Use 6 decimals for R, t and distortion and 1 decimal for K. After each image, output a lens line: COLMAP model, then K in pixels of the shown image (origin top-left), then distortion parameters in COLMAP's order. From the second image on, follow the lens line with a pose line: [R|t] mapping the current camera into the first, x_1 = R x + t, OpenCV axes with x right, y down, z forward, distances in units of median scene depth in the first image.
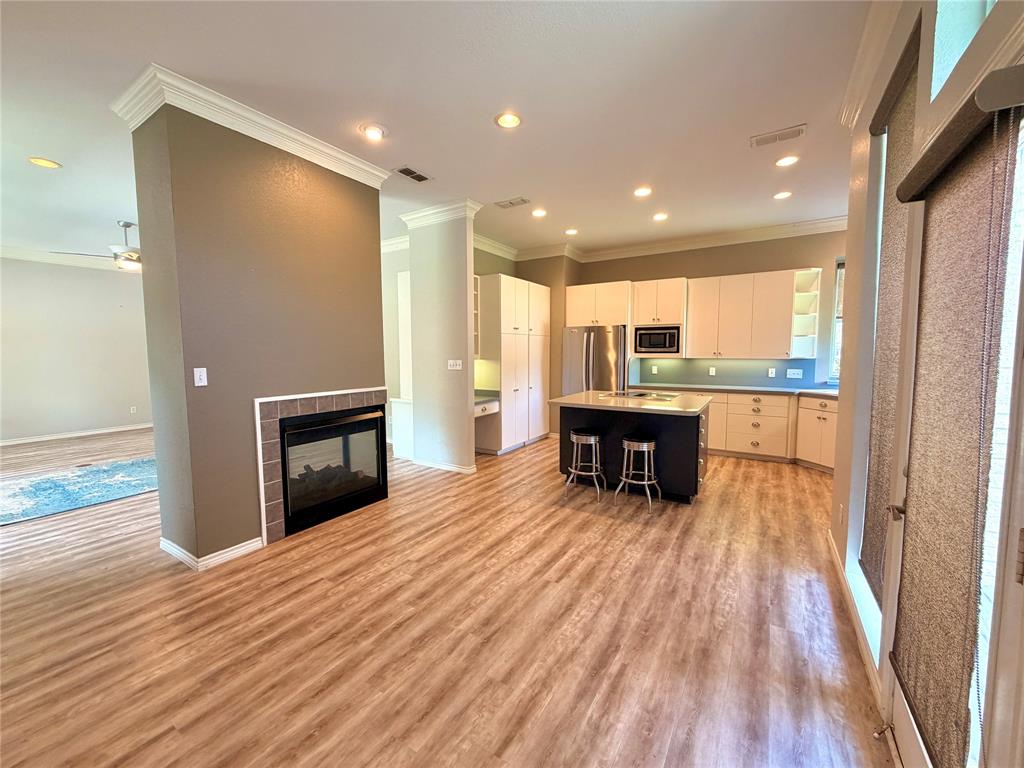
lens RADIAL K [[409.0, 0, 509.9], [0, 409.0, 383.1], [0, 0, 1]] dist [0.002492, -0.000100]
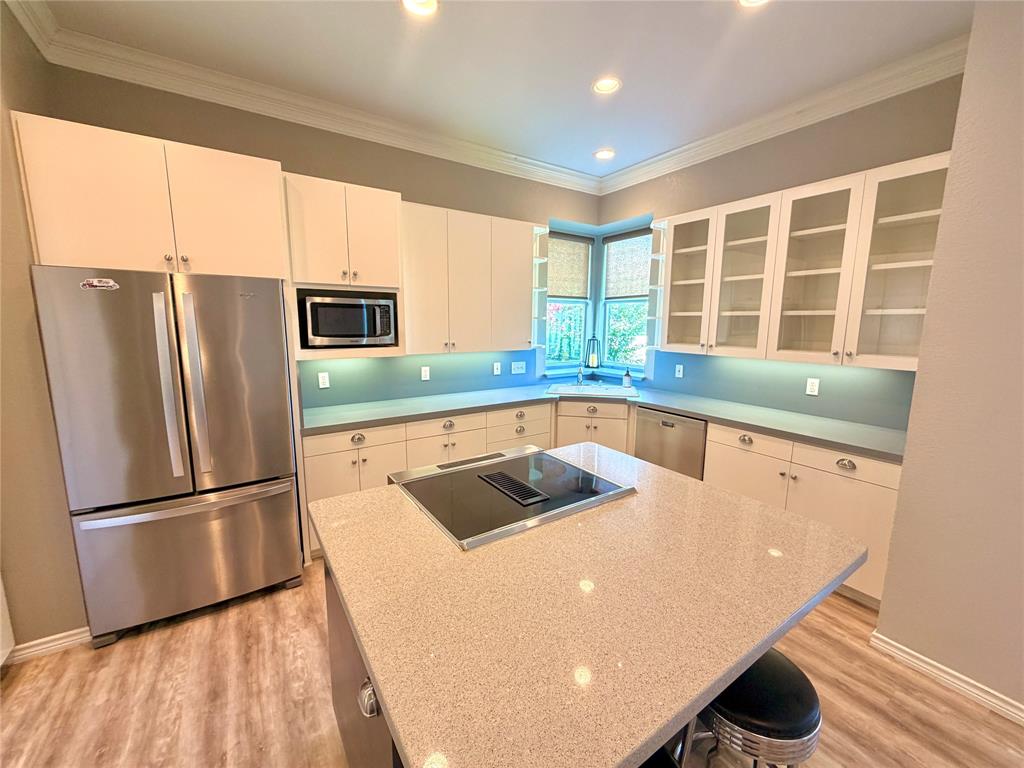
lens RADIAL K [[409.0, 0, 509.9], [0, 409.0, 383.1], [0, 0, 1]] dist [0.002492, -0.000100]
pose [[0.402909, -0.132037, 0.905666, 0.005891], [0.061419, 0.991209, 0.117184, -0.122635], [-0.913177, 0.008410, 0.407477, 1.031658]]
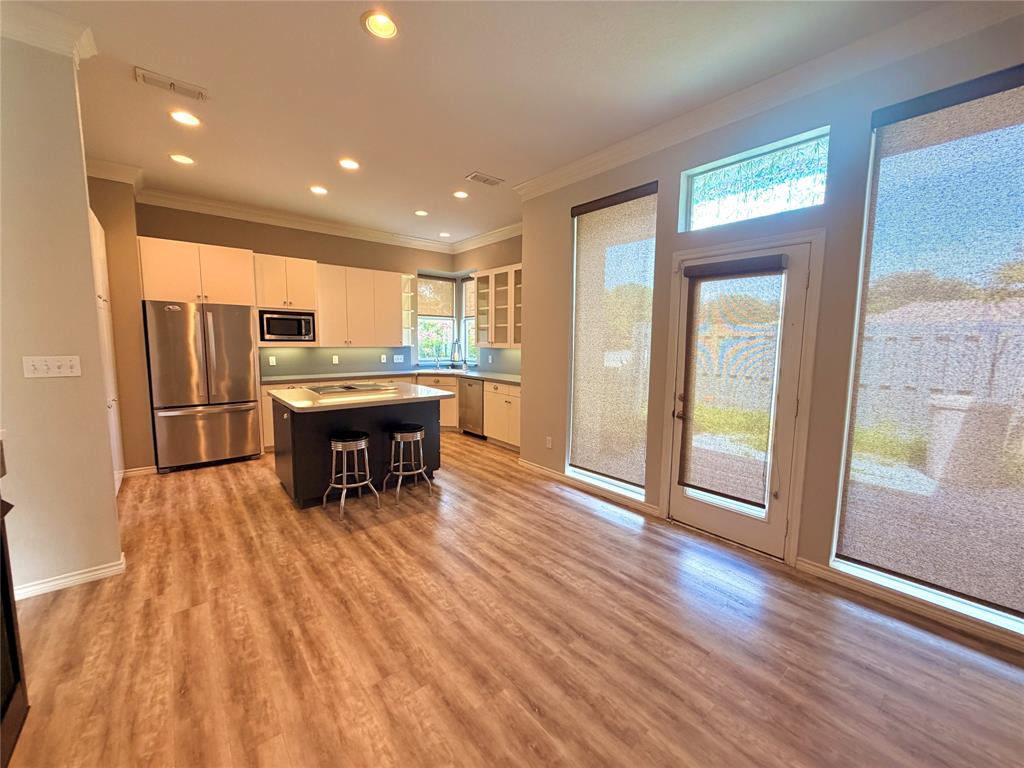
lens RADIAL K [[409.0, 0, 509.9], [0, 409.0, 383.1], [0, 0, 1]] dist [0.002492, -0.000100]
pose [[0.305794, -0.093721, 0.947474, -0.535646], [0.061508, 0.995009, 0.078571, -0.038337], [-0.950109, 0.034251, 0.310032, 0.448392]]
